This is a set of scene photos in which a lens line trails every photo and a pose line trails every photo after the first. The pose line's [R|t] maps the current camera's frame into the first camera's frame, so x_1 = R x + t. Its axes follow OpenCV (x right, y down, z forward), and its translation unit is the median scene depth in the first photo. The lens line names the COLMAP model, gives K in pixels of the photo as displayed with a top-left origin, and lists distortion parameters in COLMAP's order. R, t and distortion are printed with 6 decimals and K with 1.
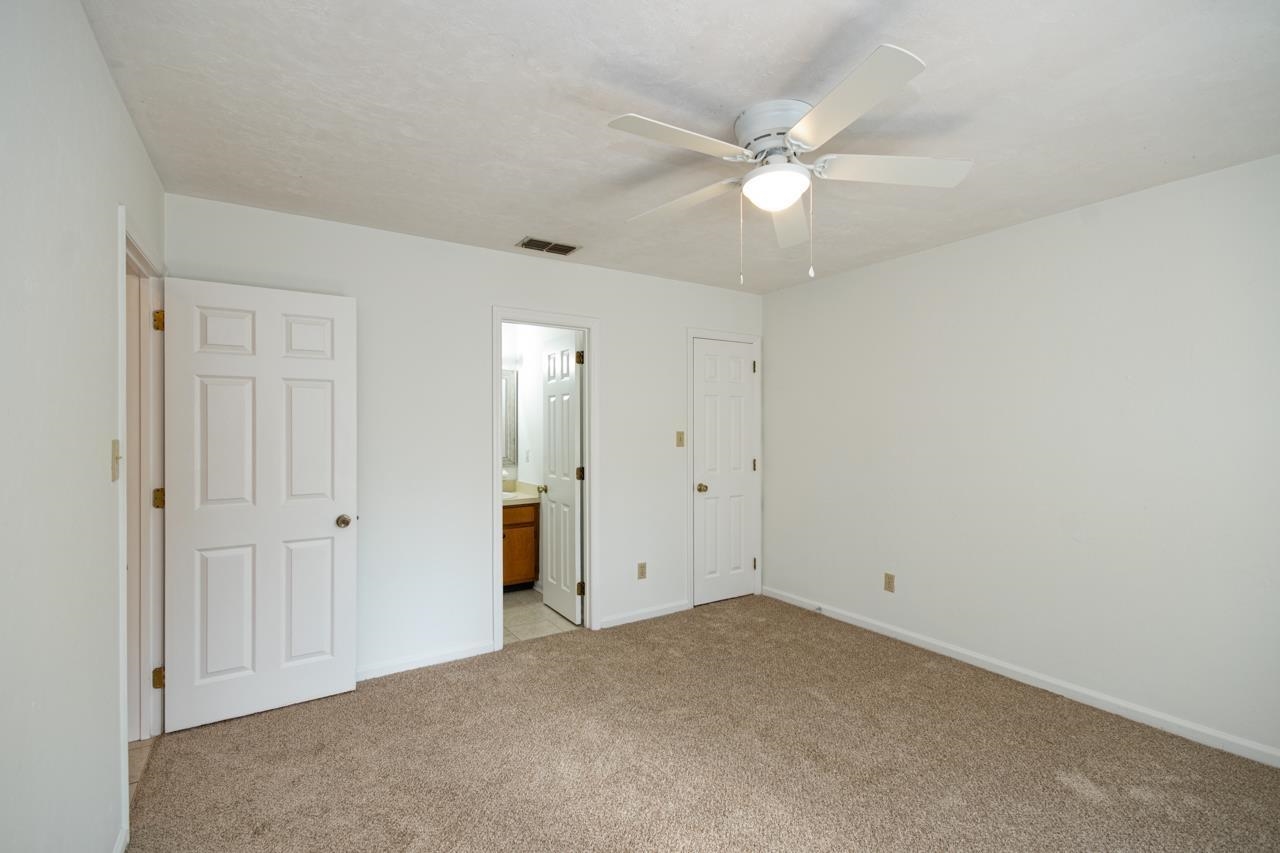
lens RADIAL K [[592.4, 0, 640.0], [0, 592.4, 426.5], [0, 0, 1]] dist [0.002950, 0.000027]
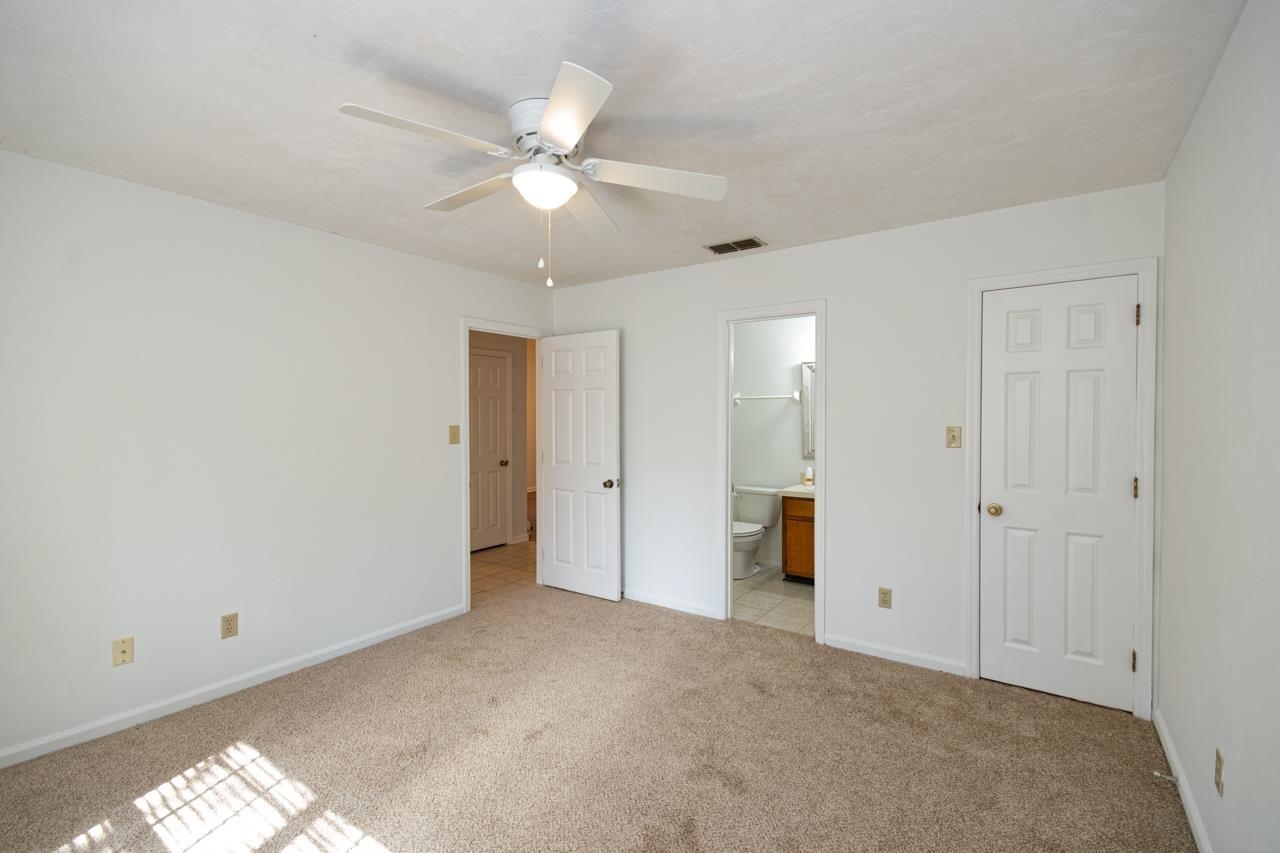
lens RADIAL K [[561.6, 0, 641.1], [0, 561.6, 425.0], [0, 0, 1]] dist [0.008388, -0.000717]
pose [[0.367234, 0.012143, -0.930049, 0.593572], [-0.002122, 0.999923, 0.012218, -0.001558], [0.930126, -0.002513, 0.367231, 0.407722]]
